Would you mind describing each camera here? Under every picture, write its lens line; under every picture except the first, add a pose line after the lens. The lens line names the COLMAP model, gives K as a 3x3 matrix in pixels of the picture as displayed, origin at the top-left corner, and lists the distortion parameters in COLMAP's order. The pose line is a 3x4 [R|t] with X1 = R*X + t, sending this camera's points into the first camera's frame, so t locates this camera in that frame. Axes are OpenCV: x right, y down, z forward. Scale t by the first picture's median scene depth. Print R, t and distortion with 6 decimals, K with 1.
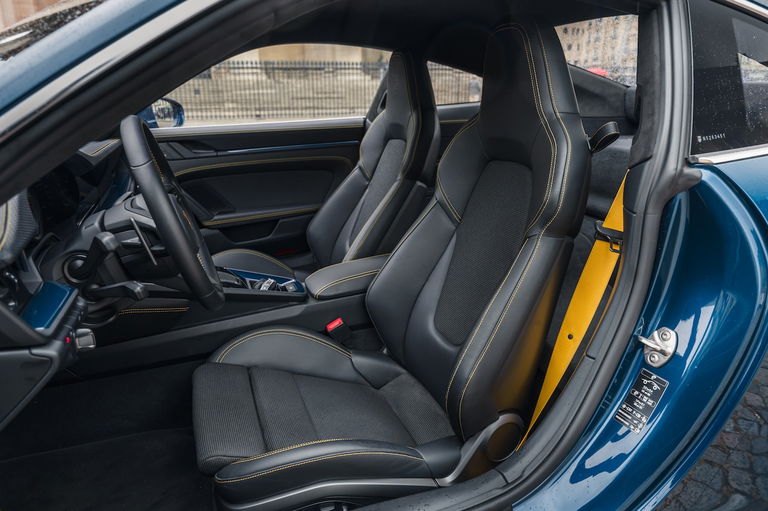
lens RADIAL K [[535.1, 0, 366.9], [0, 535.1, 250.7], [0, 0, 1]] dist [-0.002547, -0.003368]
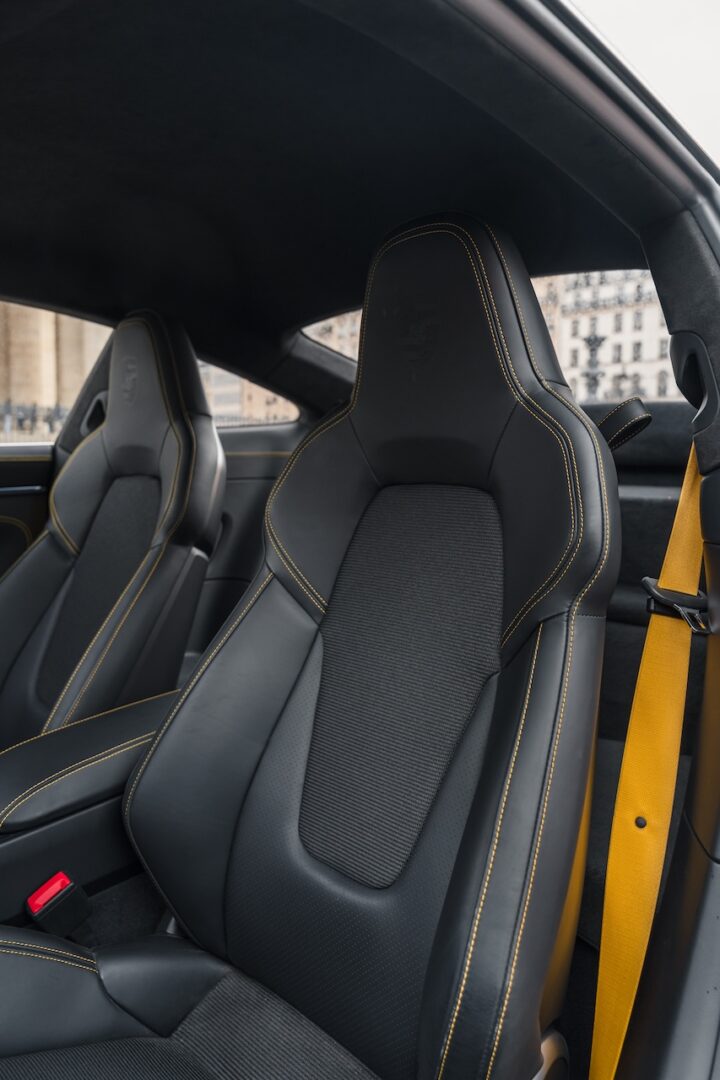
lens RADIAL K [[752.4, 0, 357.3], [0, 752.4, 505.1], [0, 0, 1]] dist [-0.002547, -0.003368]
pose [[0.893025, -0.012029, 0.449847, -0.104848], [0.114718, 0.972700, -0.201726, -0.006368], [-0.435140, 0.231752, 0.870026, 0.333671]]
